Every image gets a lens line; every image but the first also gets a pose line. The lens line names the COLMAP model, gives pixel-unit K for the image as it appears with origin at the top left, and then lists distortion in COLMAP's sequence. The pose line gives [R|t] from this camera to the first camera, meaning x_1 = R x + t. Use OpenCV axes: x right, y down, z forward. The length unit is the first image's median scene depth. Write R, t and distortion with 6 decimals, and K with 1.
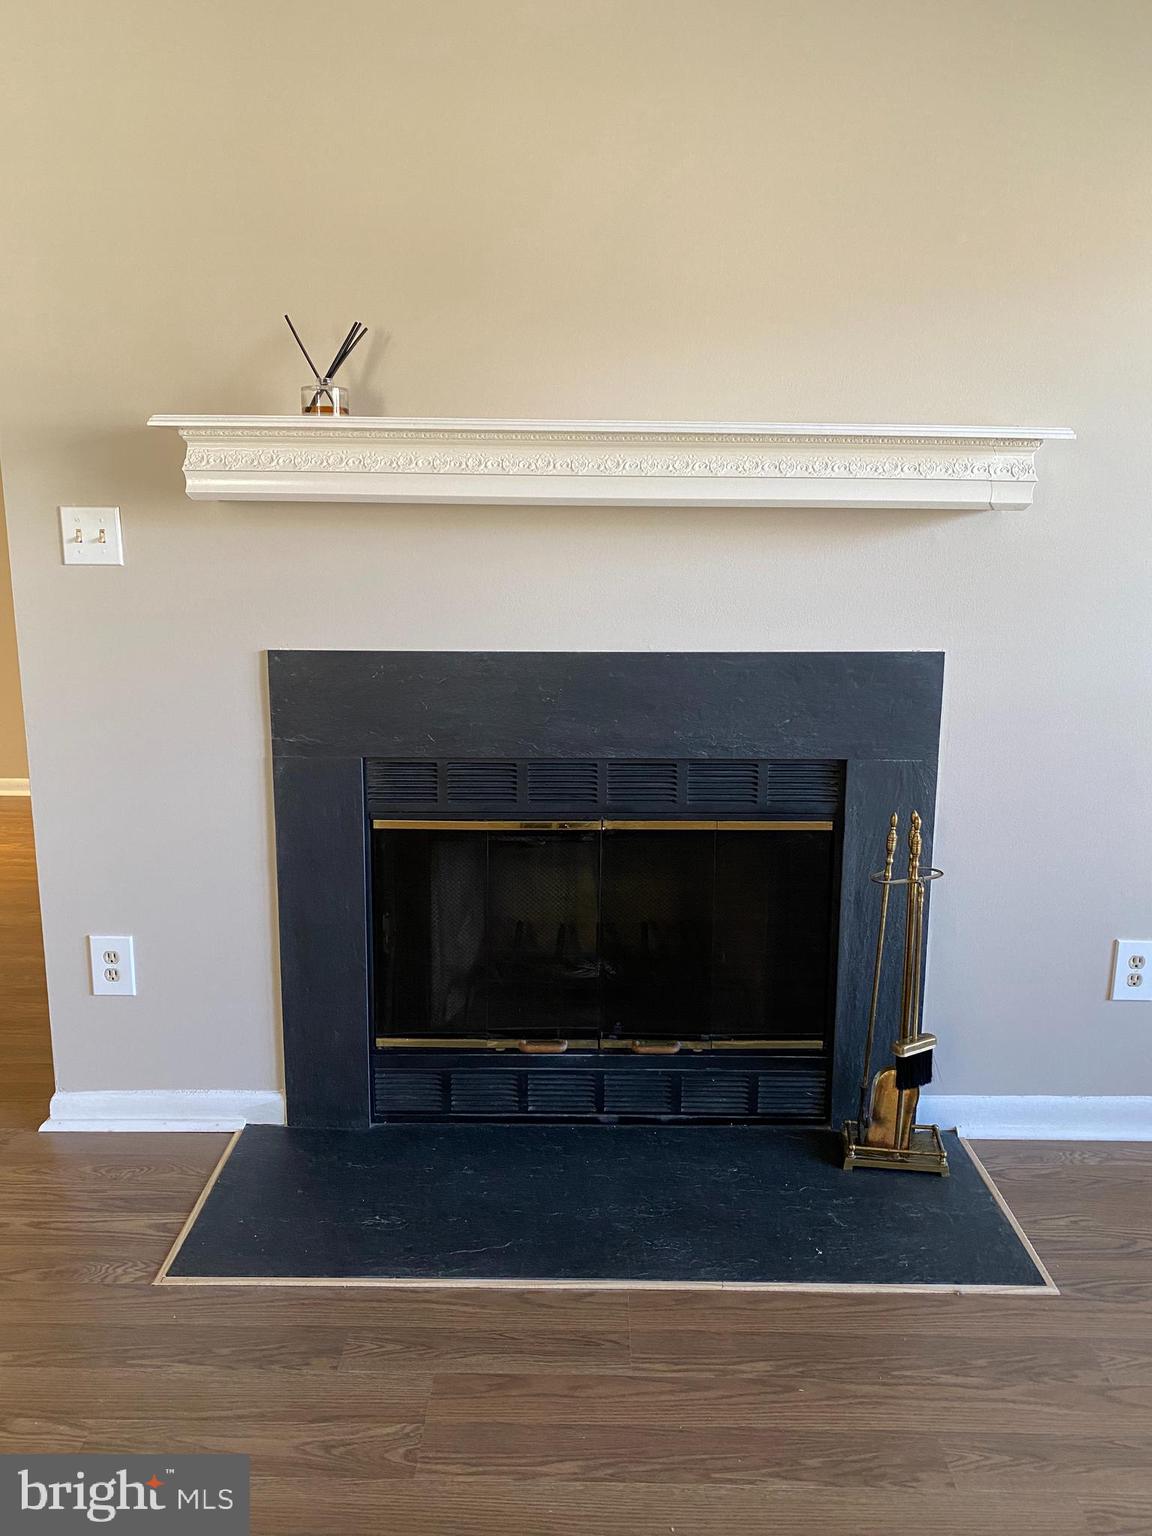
lens RADIAL K [[1170.0, 0, 573.5], [0, 1170.0, 772.3], [0, 0, 1]] dist [0.017125, -0.018057]
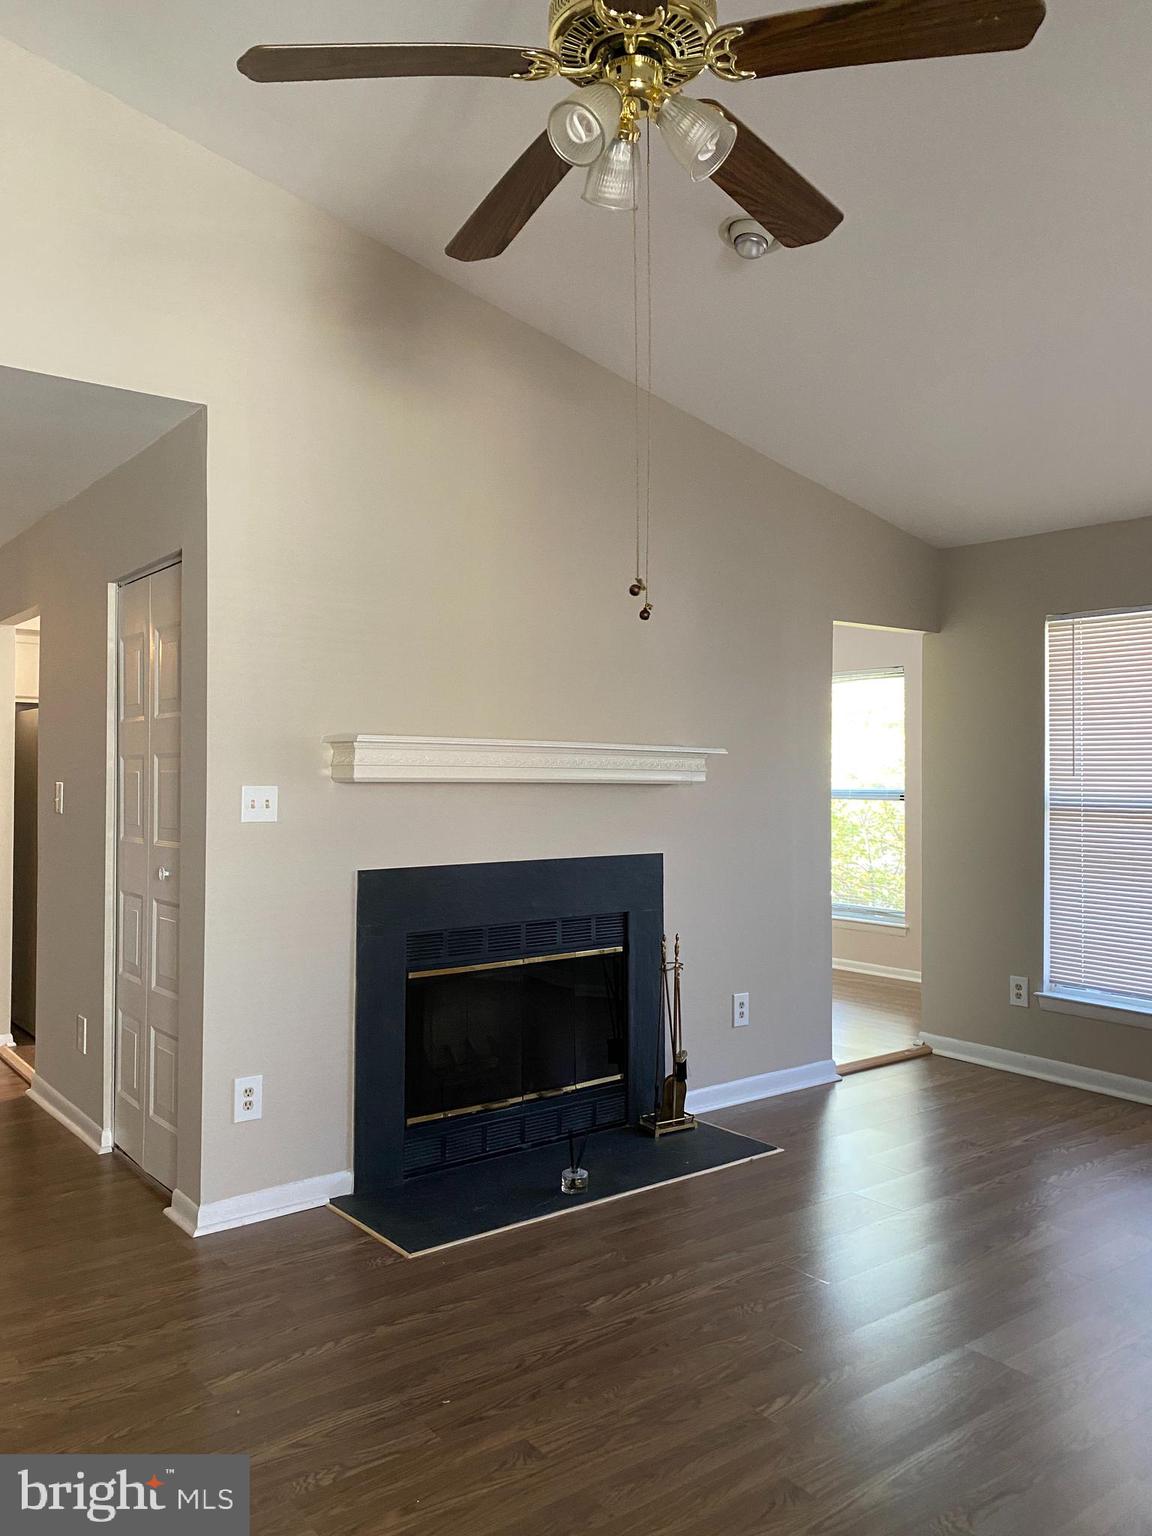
lens RADIAL K [[1170.0, 0, 569.7], [0, 1170.0, 752.5], [0, 0, 1]] dist [0.017125, -0.018057]
pose [[0.778075, 0.010321, 0.628087, -1.001677], [0.141952, 0.971112, -0.191809, 0.085856], [-0.611922, 0.238400, 0.754133, -0.425794]]
